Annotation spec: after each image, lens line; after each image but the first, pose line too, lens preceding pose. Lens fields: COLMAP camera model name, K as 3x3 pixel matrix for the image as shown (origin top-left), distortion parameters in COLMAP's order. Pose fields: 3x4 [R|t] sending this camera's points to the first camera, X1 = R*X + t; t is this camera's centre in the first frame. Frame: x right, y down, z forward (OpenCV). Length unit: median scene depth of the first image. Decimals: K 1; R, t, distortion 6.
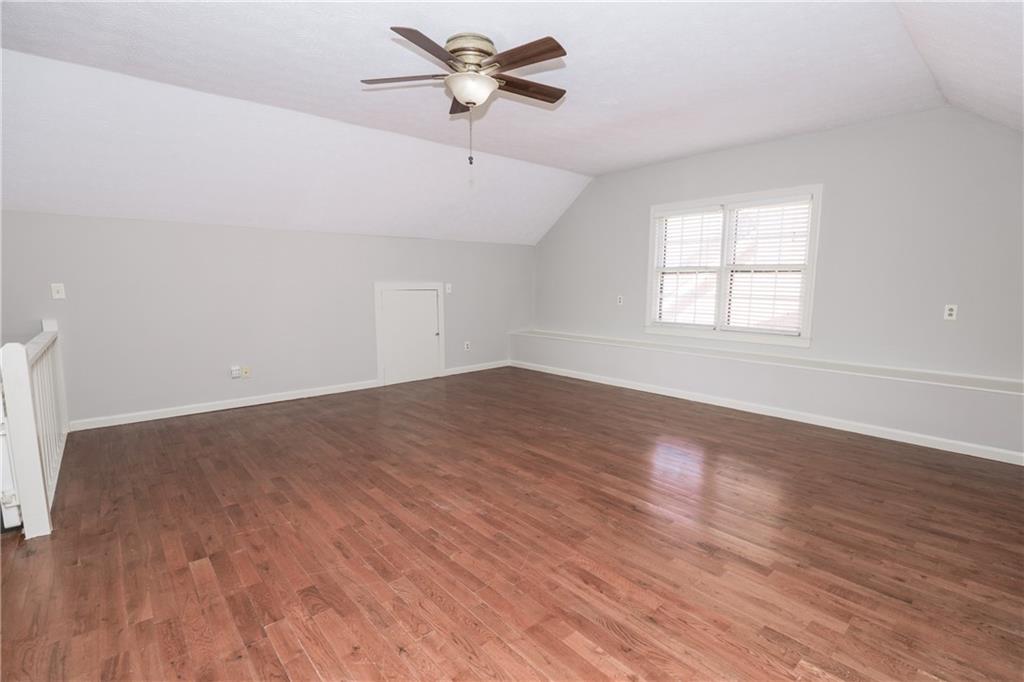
lens RADIAL K [[482.4, 0, 511.6], [0, 482.4, 344.6], [0, 0, 1]] dist [-0.002469, -0.000039]
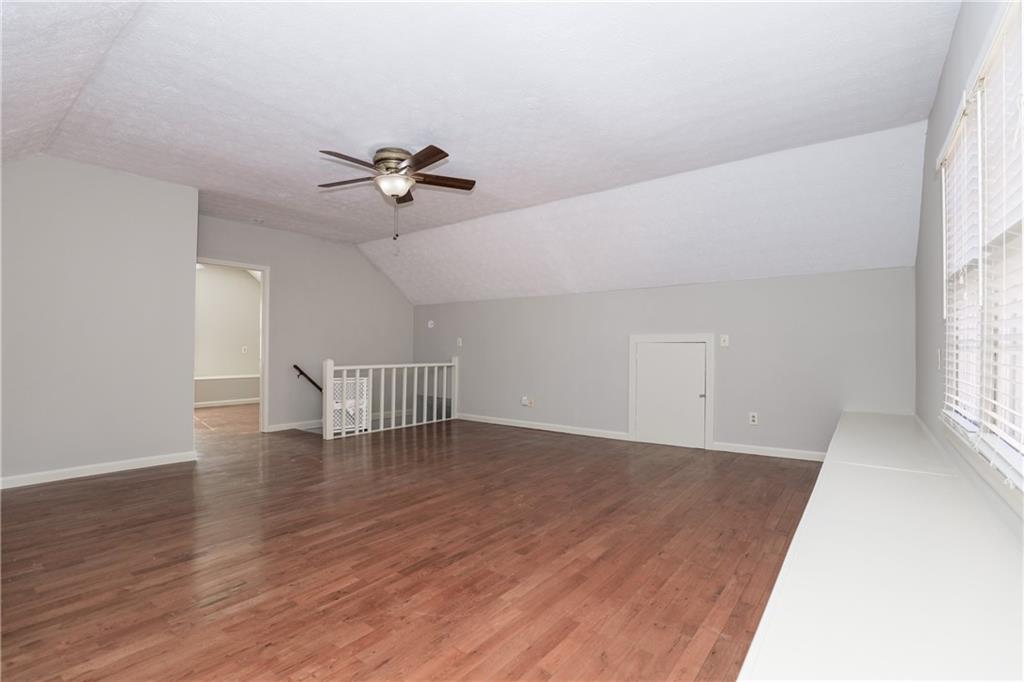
lens RADIAL K [[482.4, 0, 511.6], [0, 482.4, 344.6], [0, 0, 1]] dist [-0.002469, -0.000039]
pose [[0.192552, -0.004892, -0.981274, 0.962438], [-0.122114, 0.992095, -0.028908, -0.073199], [0.973659, 0.125394, 0.190433, 0.838134]]
